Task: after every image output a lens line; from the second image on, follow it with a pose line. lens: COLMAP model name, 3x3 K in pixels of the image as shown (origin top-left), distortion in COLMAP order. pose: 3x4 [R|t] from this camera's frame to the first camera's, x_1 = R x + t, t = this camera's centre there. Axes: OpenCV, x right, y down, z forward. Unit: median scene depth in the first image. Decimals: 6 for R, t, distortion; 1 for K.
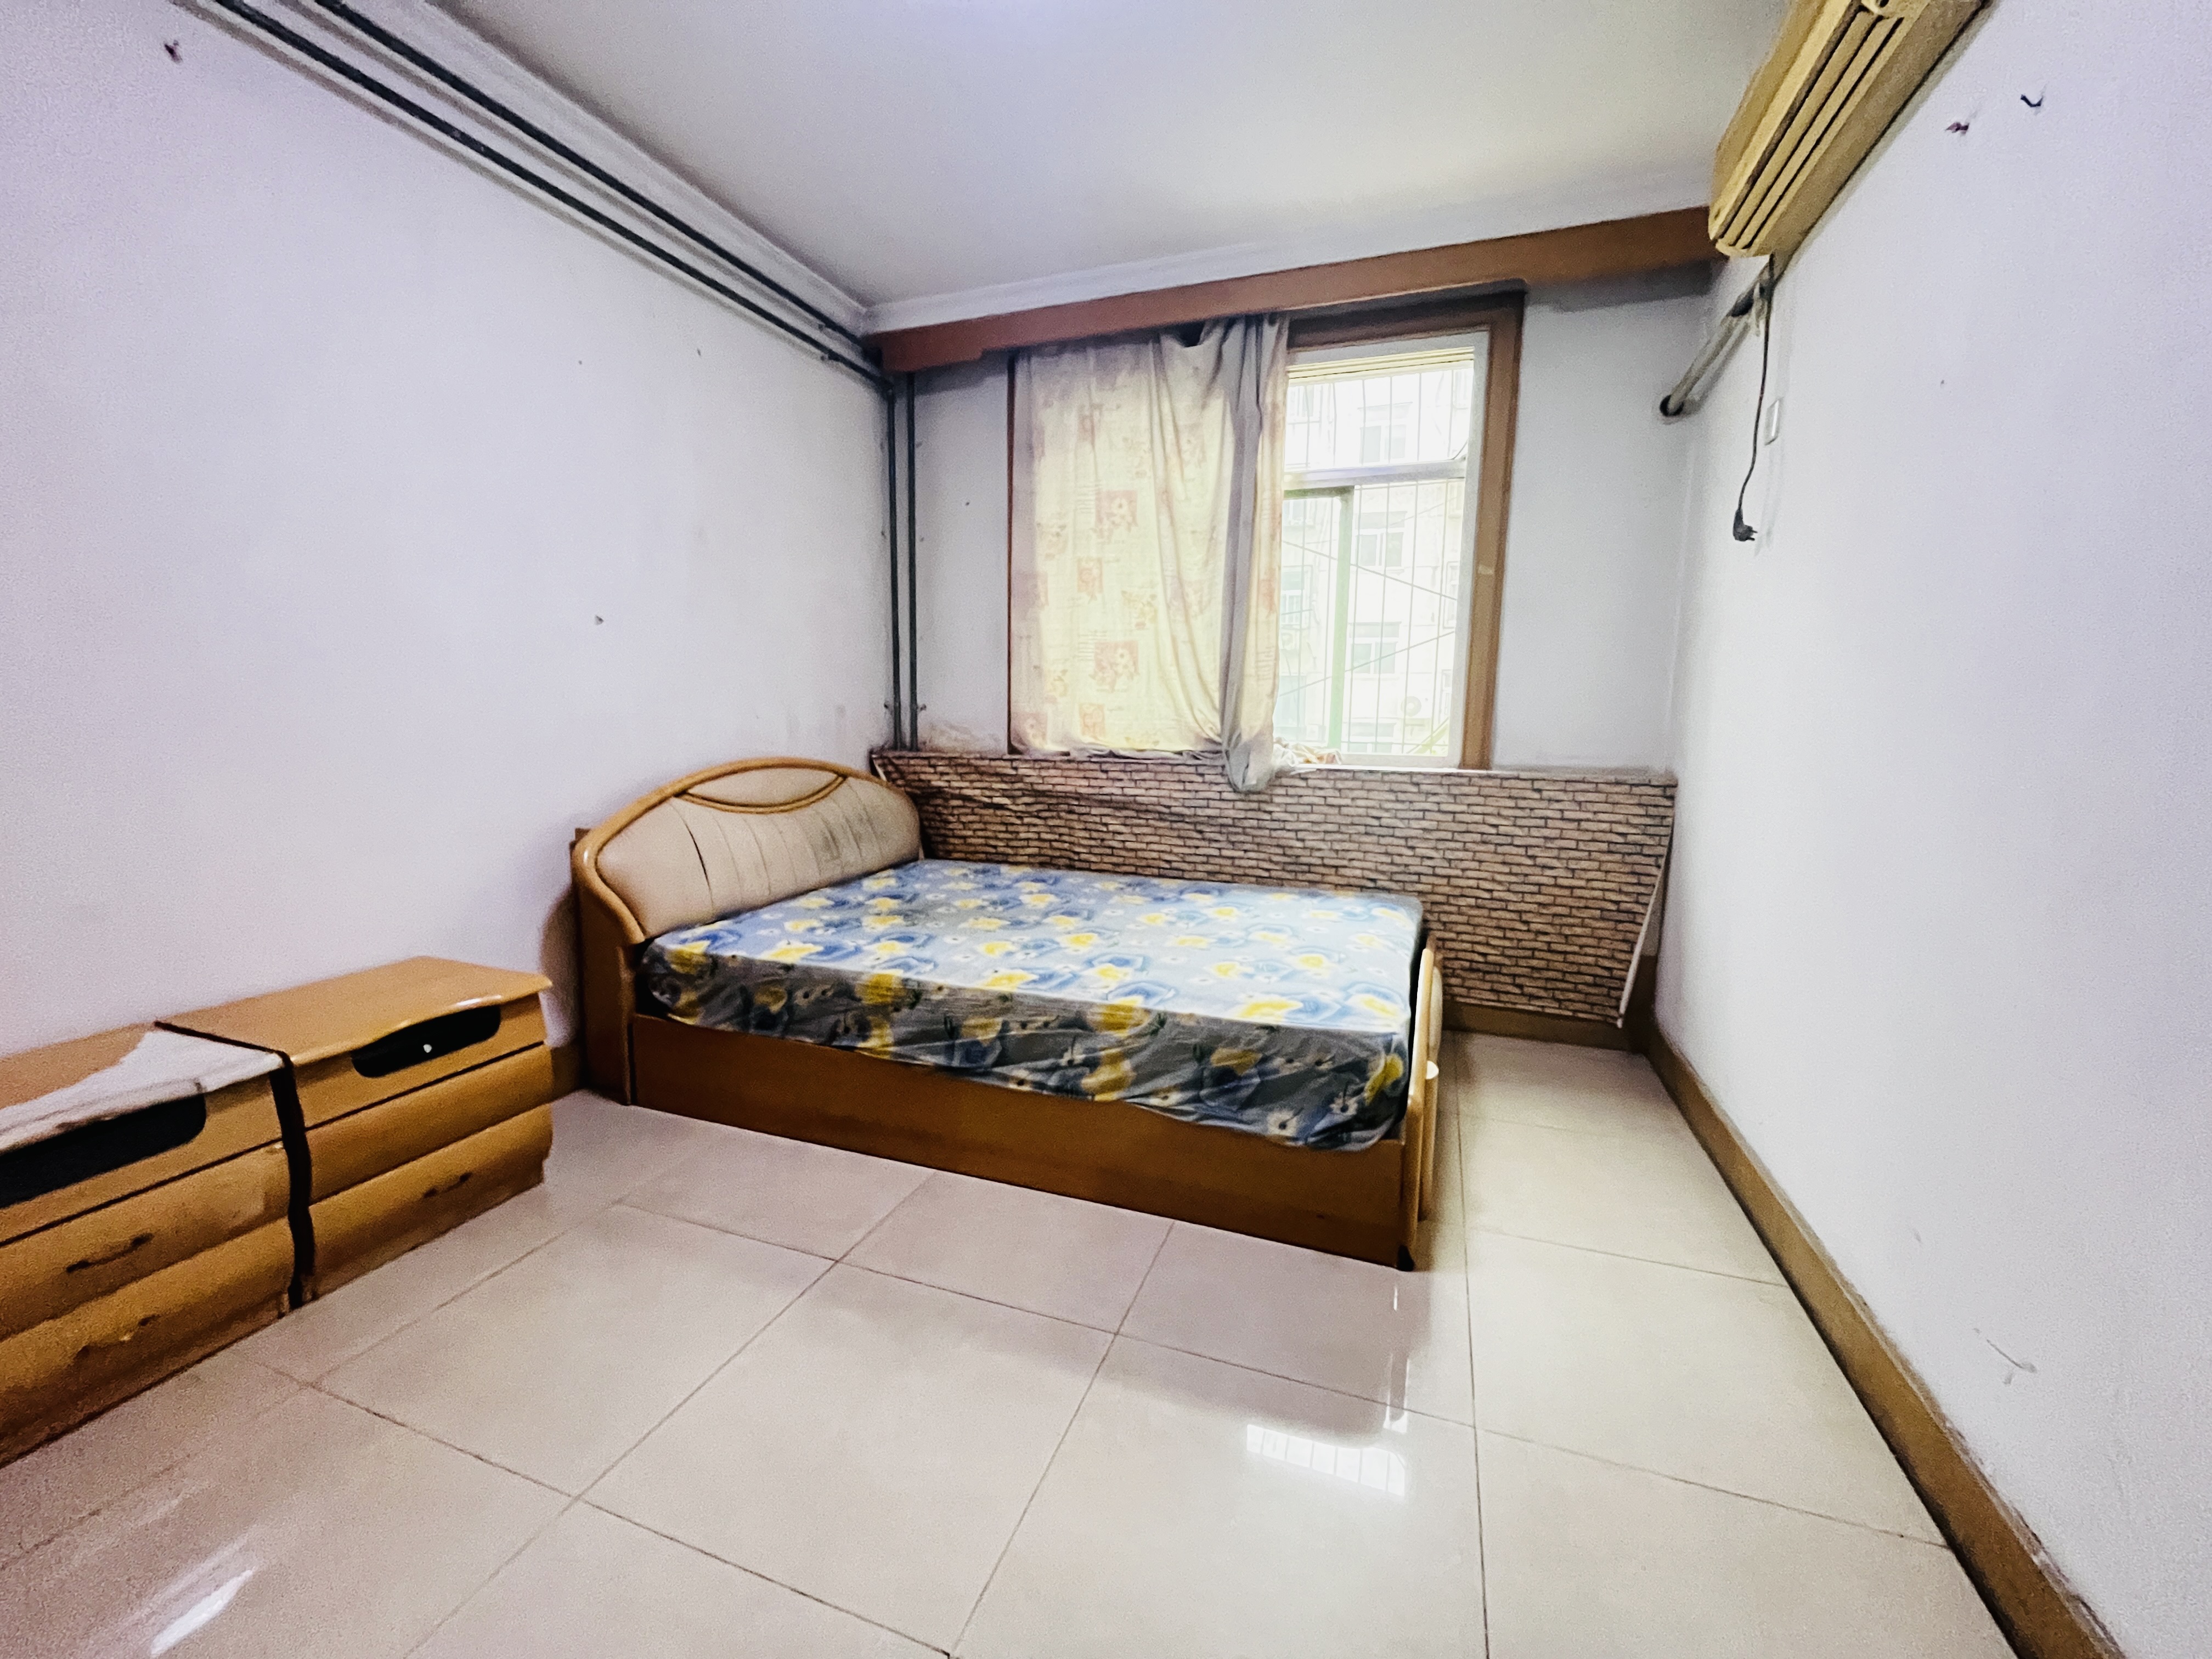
lens RADIAL K [[904.1, 0, 1106.0], [0, 904.1, 829.5], [0, 0, 1]] dist [-0.004097, -0.000629]
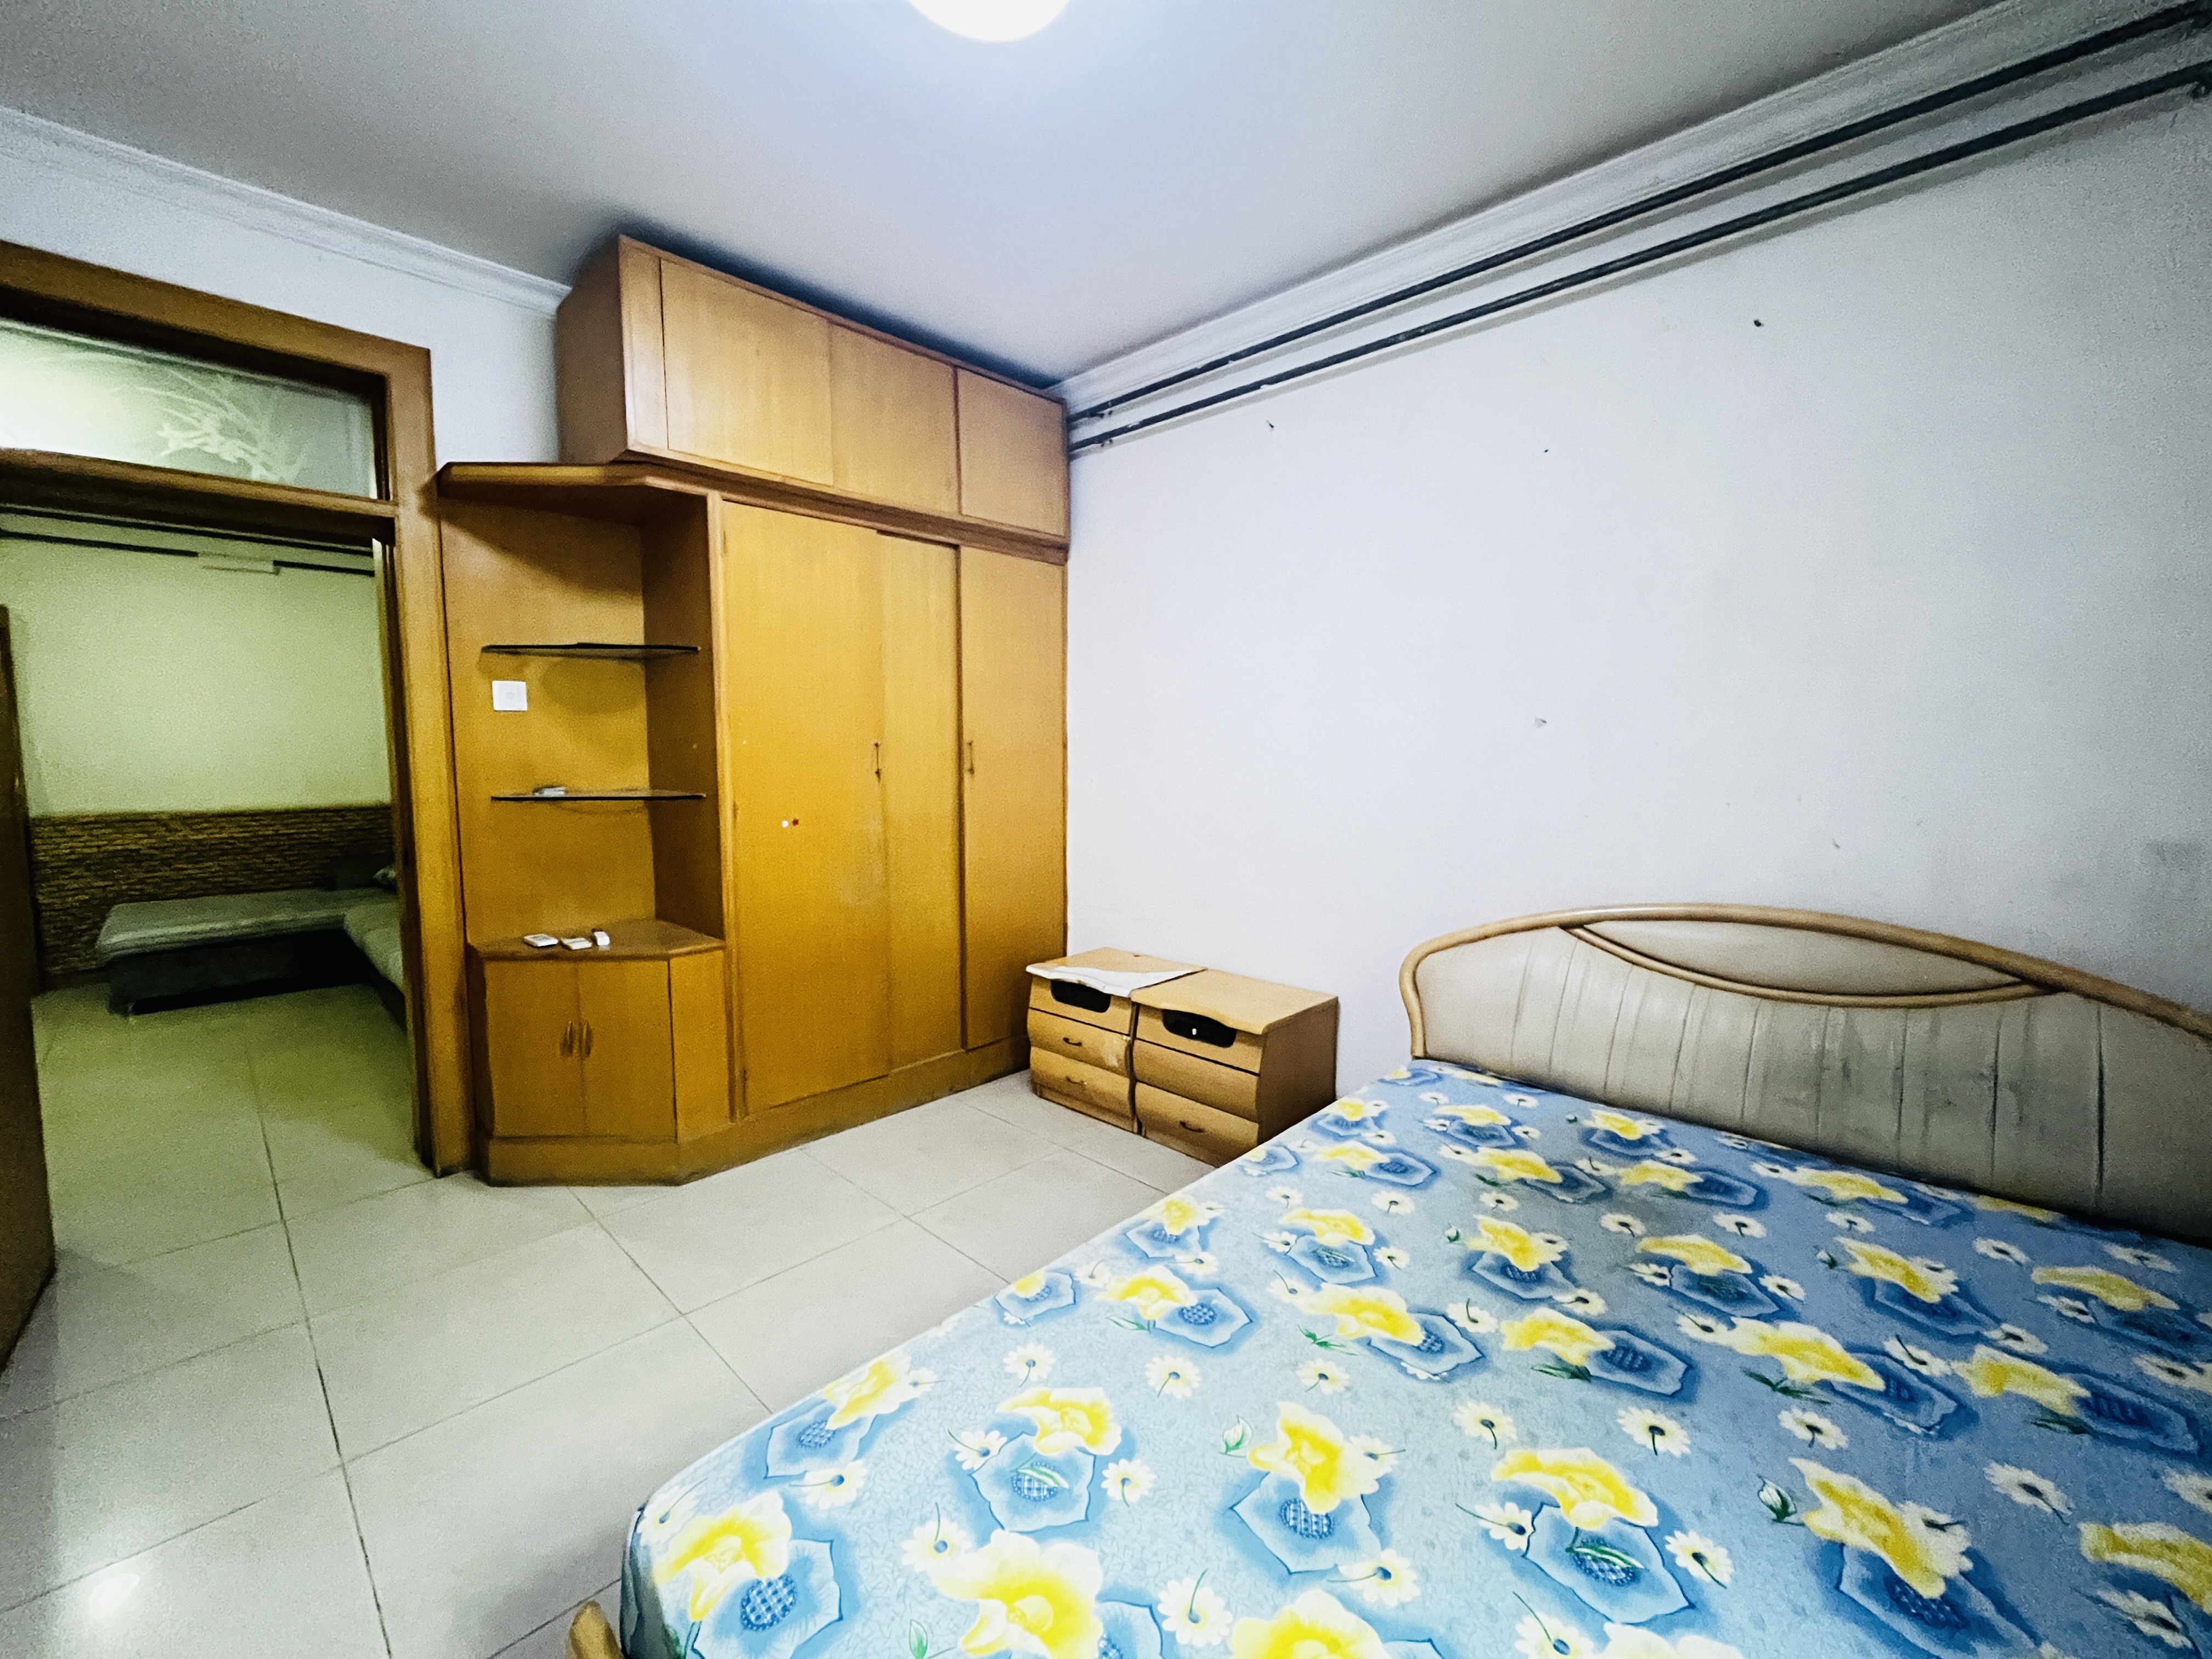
lens RADIAL K [[904.1, 0, 1106.0], [0, 904.1, 829.5], [0, 0, 1]] dist [-0.004097, -0.000629]
pose [[-0.407724, 0.067010, -0.910643, 0.607459], [-0.131349, 0.982627, 0.131116, -0.246266], [0.903609, 0.173072, -0.391839, 1.288534]]
